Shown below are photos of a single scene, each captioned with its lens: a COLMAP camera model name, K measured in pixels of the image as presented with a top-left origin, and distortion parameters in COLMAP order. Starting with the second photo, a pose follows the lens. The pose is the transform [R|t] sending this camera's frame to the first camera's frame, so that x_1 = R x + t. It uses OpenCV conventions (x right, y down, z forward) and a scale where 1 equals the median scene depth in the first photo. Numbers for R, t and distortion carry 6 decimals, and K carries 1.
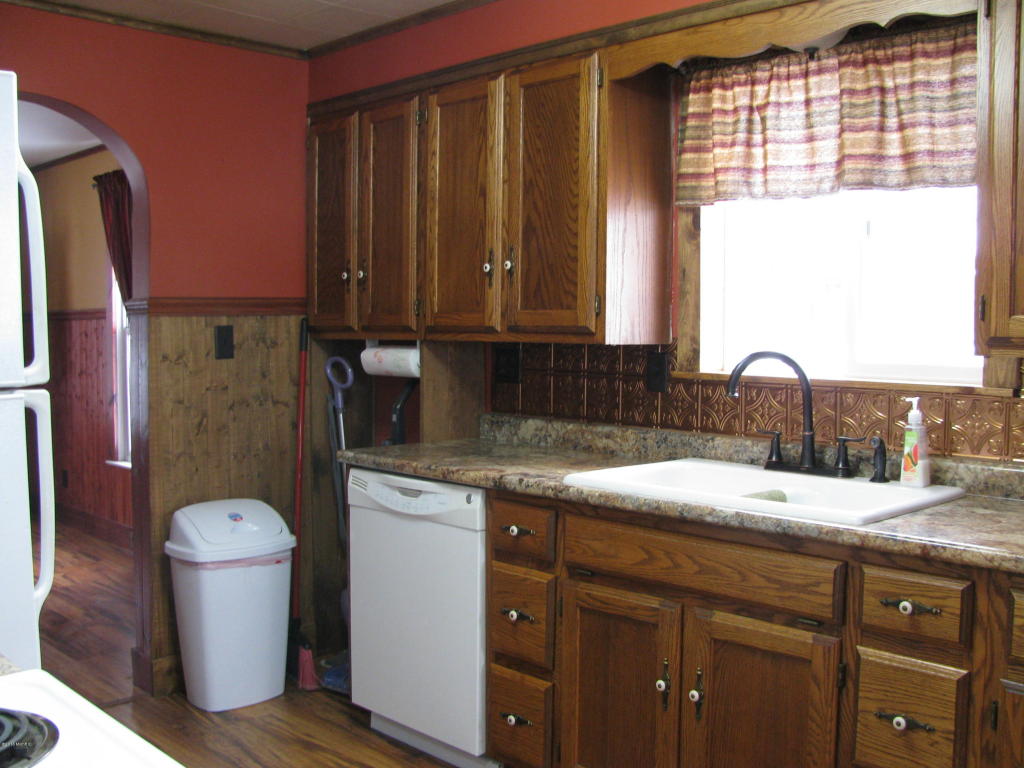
lens RADIAL K [[1051.6, 0, 516.5], [0, 1051.6, 388.3], [0, 0, 1]] dist [-0.222264, 0.249377]
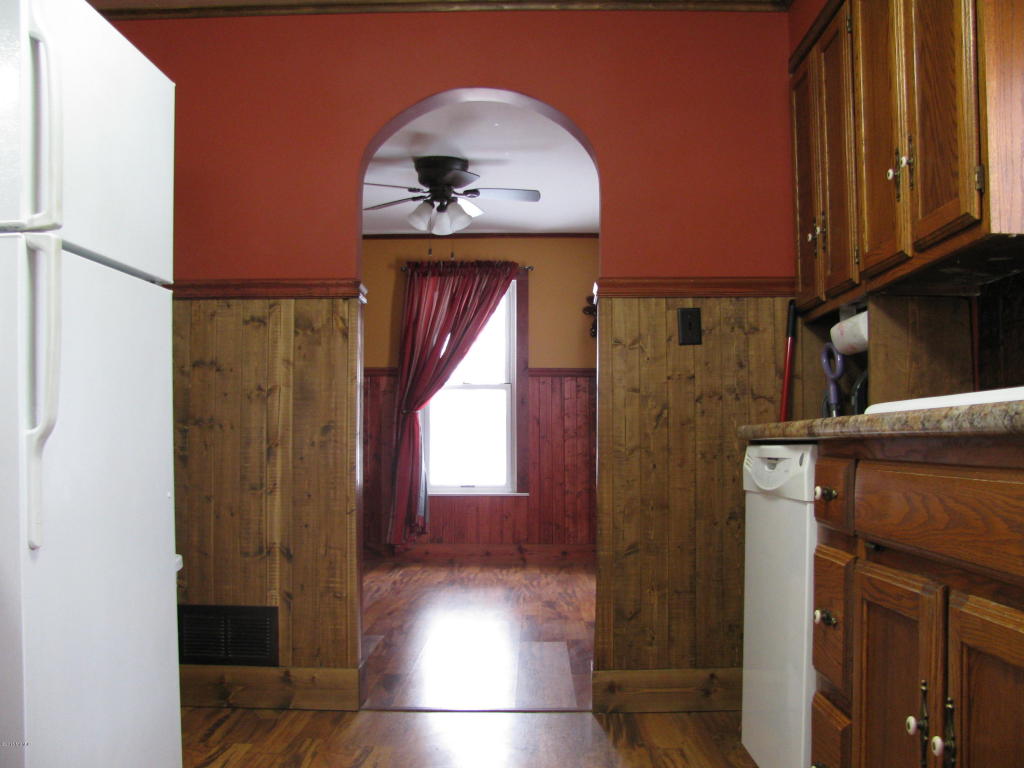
lens RADIAL K [[1051.6, 0, 516.5], [0, 1051.6, 388.3], [0, 0, 1]] dist [-0.222264, 0.249377]
pose [[0.700987, -0.040889, -0.712001, 0.253827], [-0.040561, 0.994453, -0.097042, 0.102280], [0.712020, 0.096905, 0.695441, 0.265313]]
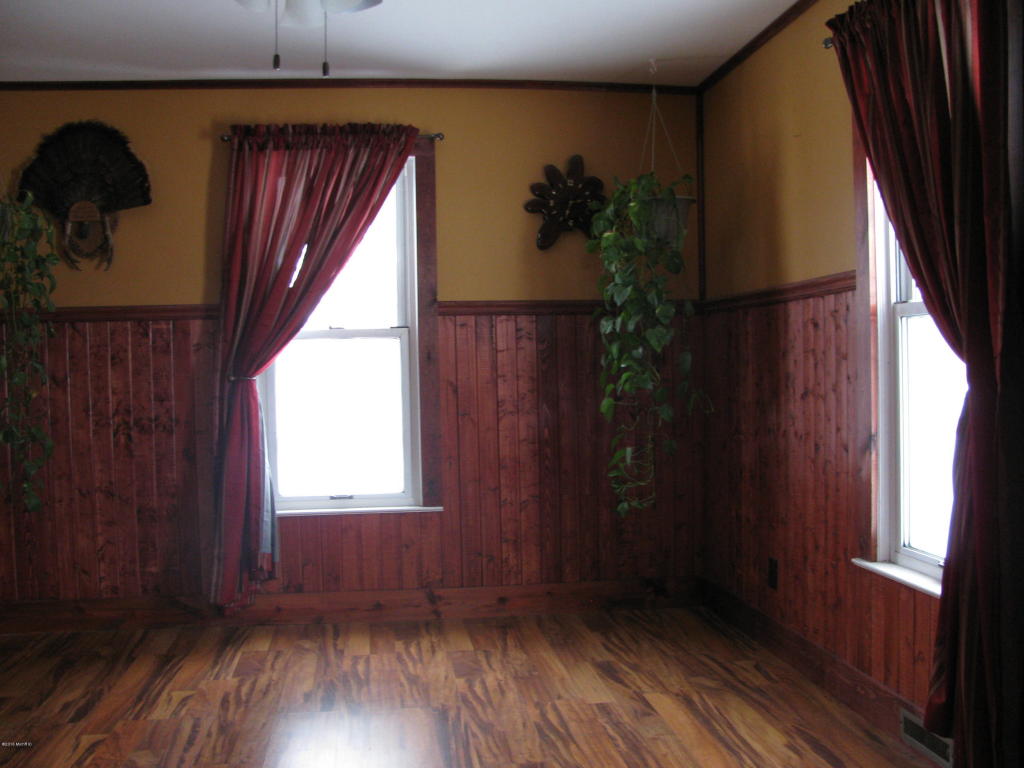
lens RADIAL K [[1051.6, 0, 516.5], [0, 1051.6, 388.3], [0, 0, 1]] dist [-0.222264, 0.249377]
pose [[0.801511, -0.006679, -0.597942, -0.366582], [-0.012609, 0.999527, -0.028067, 0.000182], [0.597847, 0.030035, 0.801048, 0.764594]]
